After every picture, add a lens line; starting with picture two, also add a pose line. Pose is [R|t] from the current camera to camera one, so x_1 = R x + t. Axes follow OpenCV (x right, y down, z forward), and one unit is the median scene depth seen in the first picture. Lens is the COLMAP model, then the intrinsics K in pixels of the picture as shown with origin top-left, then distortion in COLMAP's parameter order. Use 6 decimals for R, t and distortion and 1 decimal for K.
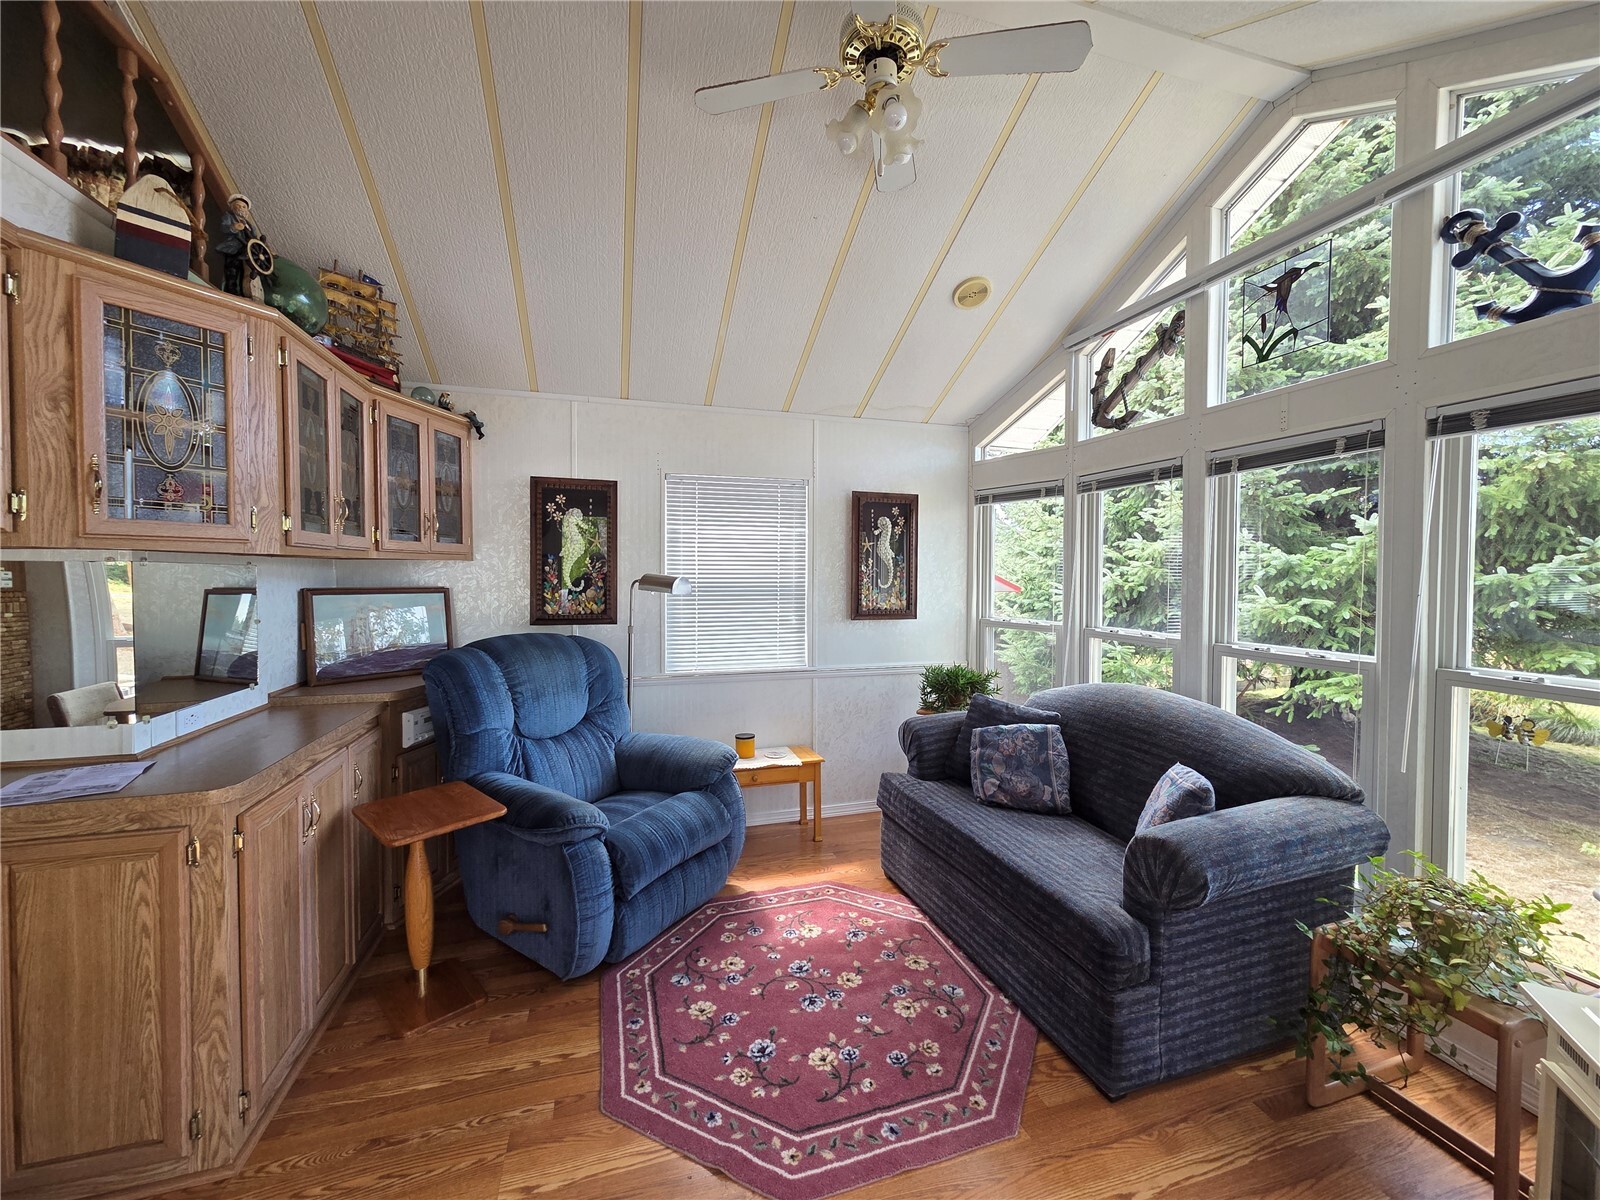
lens RADIAL K [[653.0, 0, 813.0], [0, 653.0, 598.2], [0, 0, 1]] dist [0.009193, -0.004976]
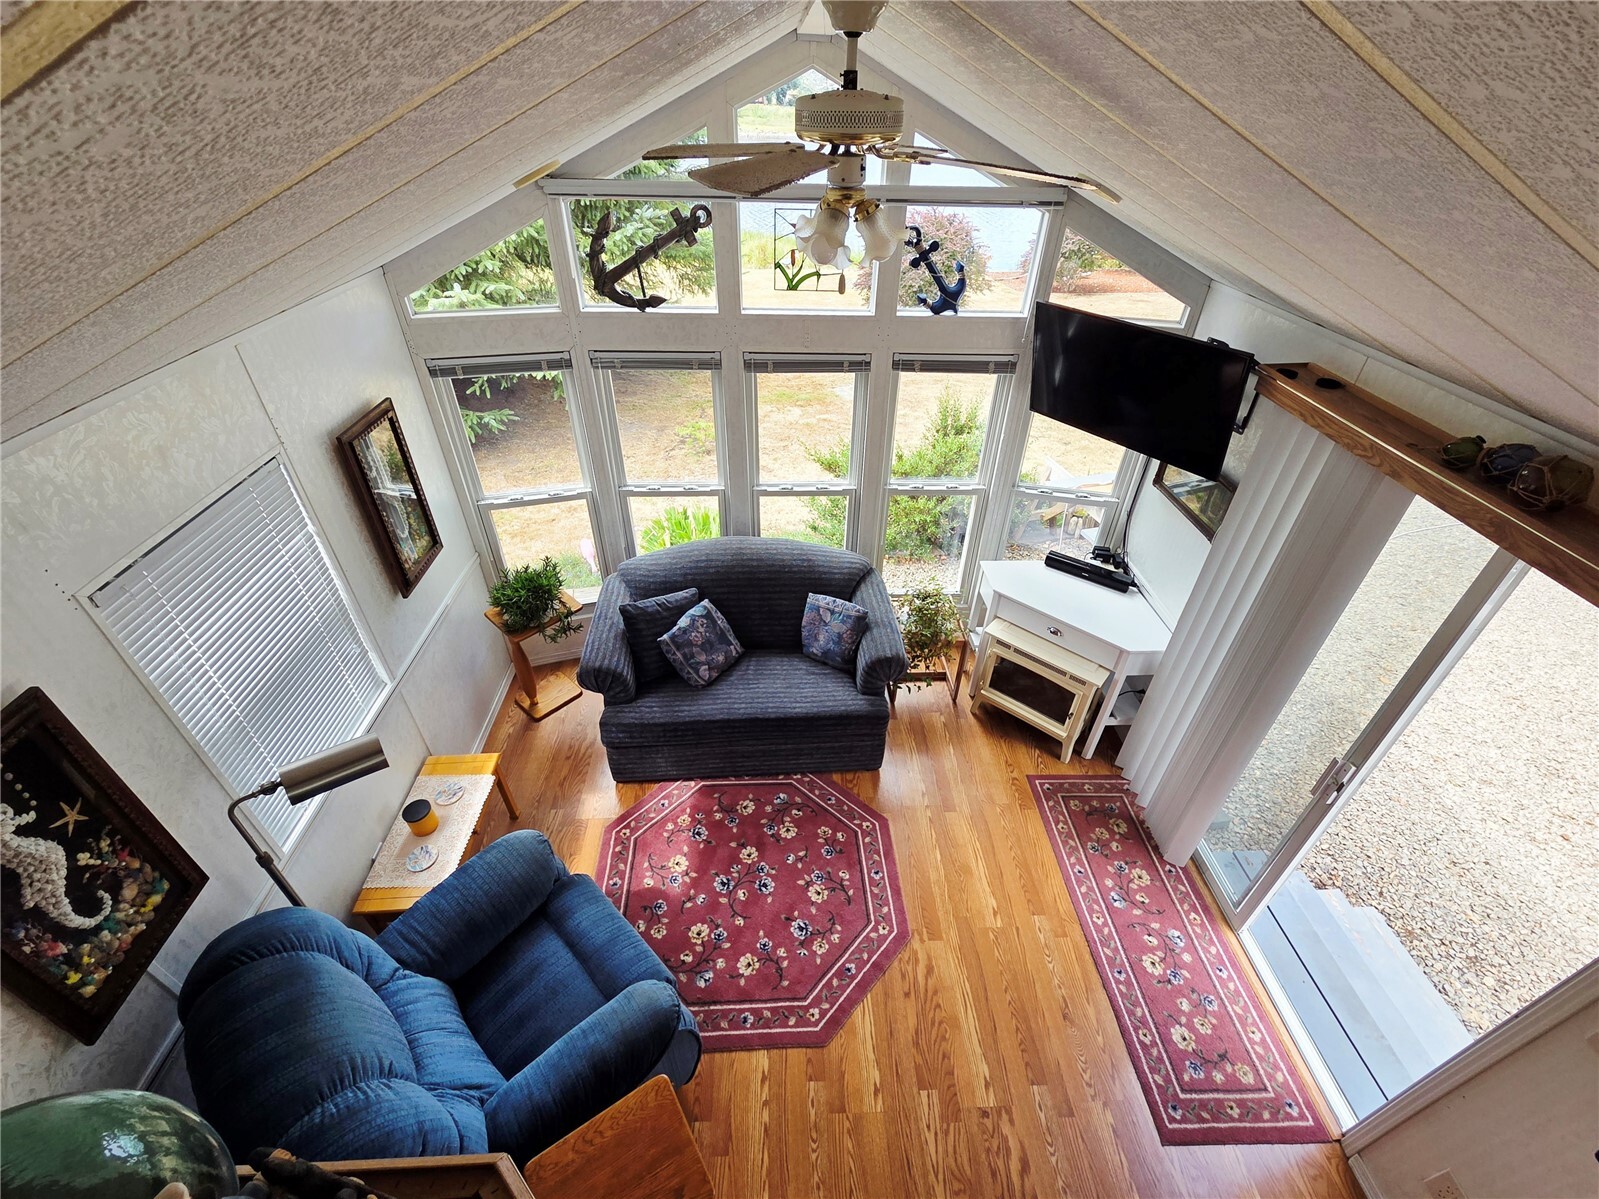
lens RADIAL K [[673.2, 0, 808.5], [0, 673.2, 591.5], [0, 0, 1]] dist [0.002544, -0.006591]
pose [[0.259251, -0.575608, 0.775541, -0.670758], [0.017524, 0.805667, 0.592109, -0.682302], [-0.965651, -0.139914, 0.218957, 0.619962]]
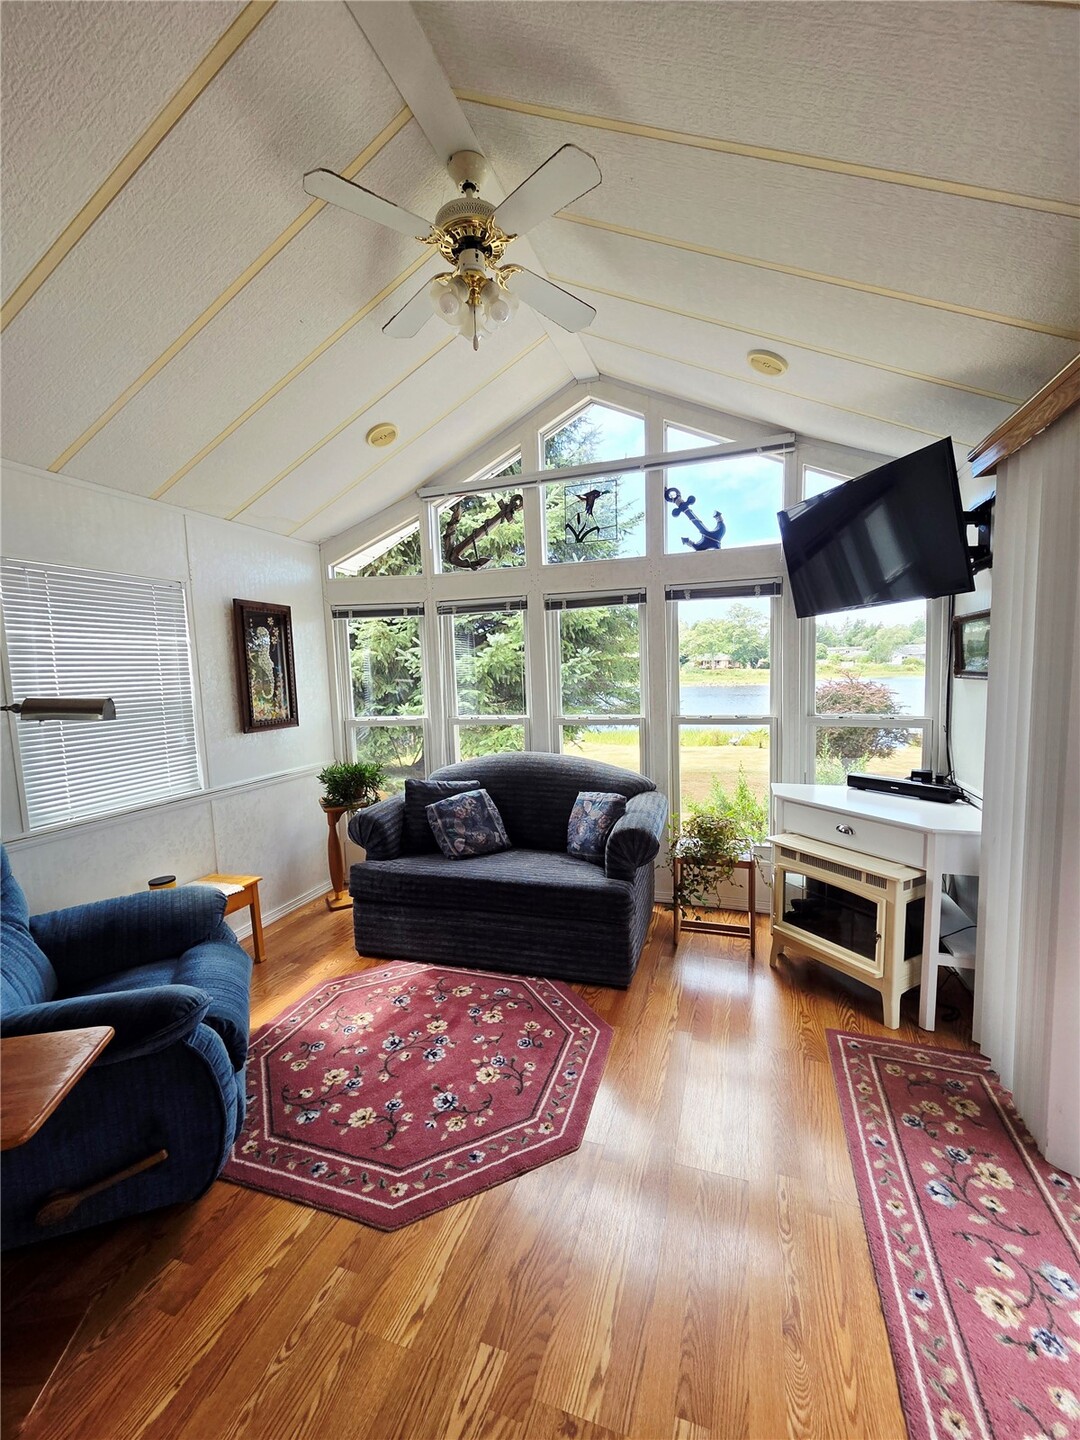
lens RADIAL K [[587.7, 0, 546.3], [0, 587.7, 726.8], [0, 0, 1]] dist [0.009193, -0.004976]
pose [[0.593009, -0.103251, 0.798549, -0.597820], [0.065942, 0.994640, 0.079637, -0.026396], [-0.802491, 0.005432, 0.596639, 0.196798]]
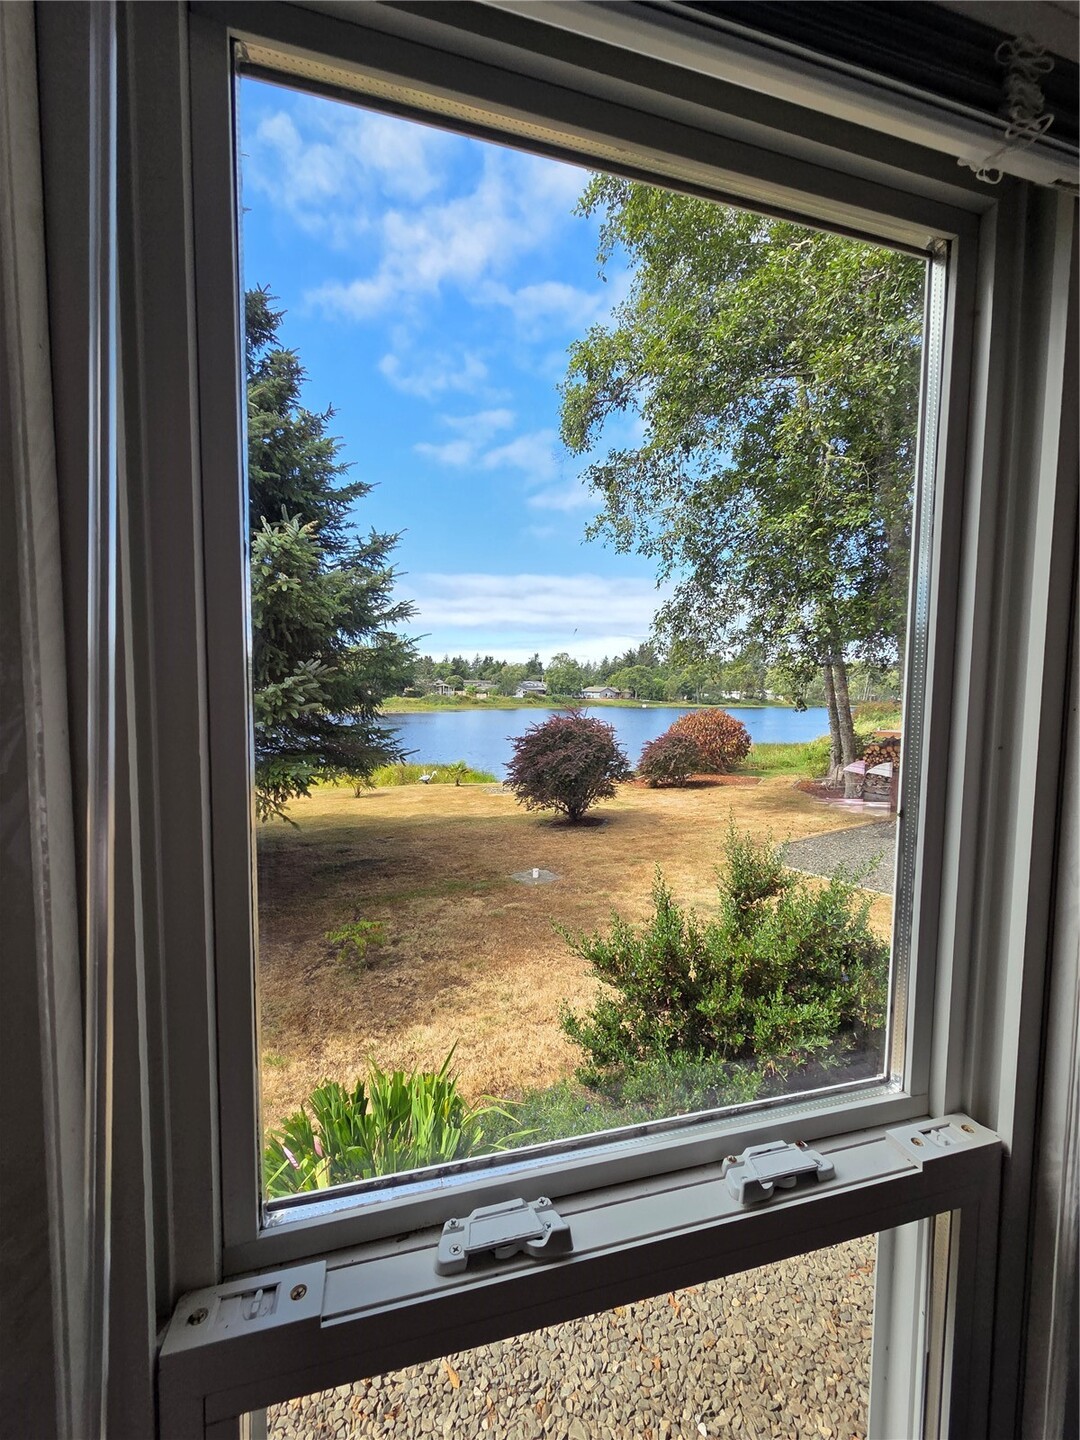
lens RADIAL K [[587.7, 0, 546.3], [0, 587.7, 726.8], [0, 0, 1]] dist [0.009193, -0.004976]
pose [[0.049596, -0.064299, 0.996697, 0.484126], [0.030698, 0.997552, 0.062826, -0.075392], [-0.998297, 0.027480, 0.051449, 1.347821]]
